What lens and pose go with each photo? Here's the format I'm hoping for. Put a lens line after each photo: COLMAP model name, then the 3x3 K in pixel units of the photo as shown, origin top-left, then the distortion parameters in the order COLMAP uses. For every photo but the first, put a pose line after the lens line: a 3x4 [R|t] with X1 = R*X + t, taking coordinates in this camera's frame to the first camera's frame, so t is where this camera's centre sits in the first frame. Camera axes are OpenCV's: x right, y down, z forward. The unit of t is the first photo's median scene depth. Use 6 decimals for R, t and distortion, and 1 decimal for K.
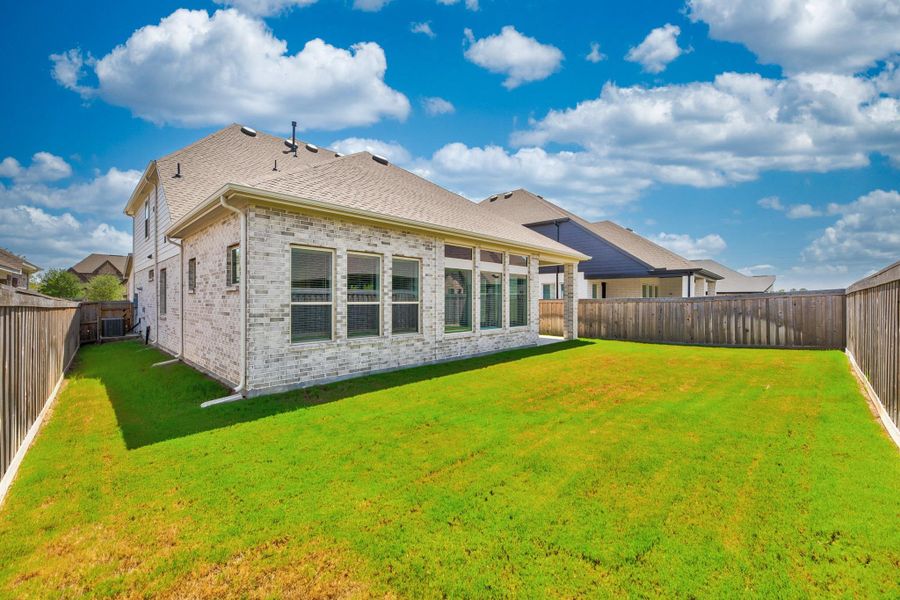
lens RADIAL K [[375.7, 0, 452.4], [0, 375.7, 300.1], [0, 0, 1]] dist [-0.000126, 0.000145]
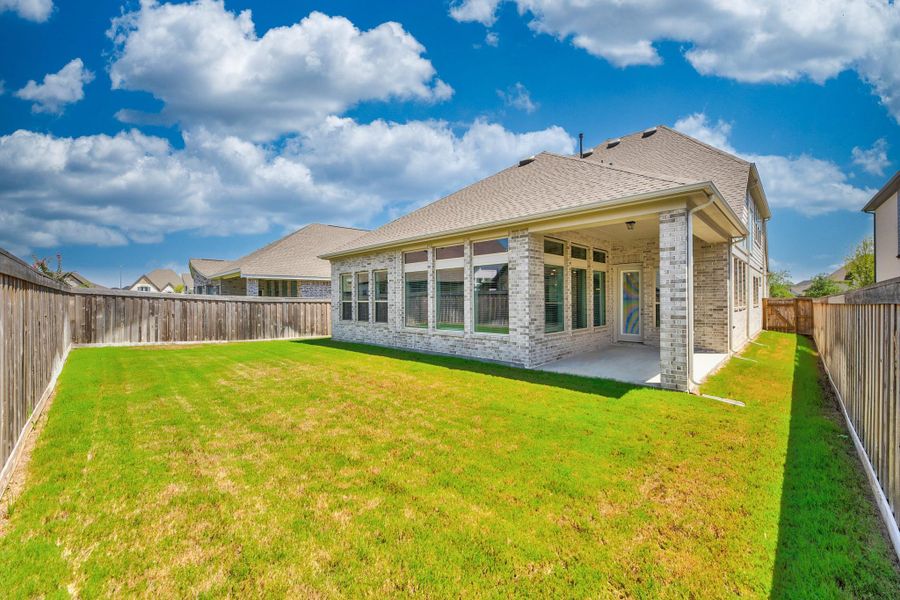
lens RADIAL K [[350.0, 0, 452.4], [0, 350.0, 302.2], [0, 0, 1]] dist [-0.000654, -0.000004]
pose [[-0.002802, 0.000799, -0.999996, 1.169911], [0.002160, 0.999997, 0.000792, 0.009303], [0.999994, -0.002158, -0.002804, 1.218164]]
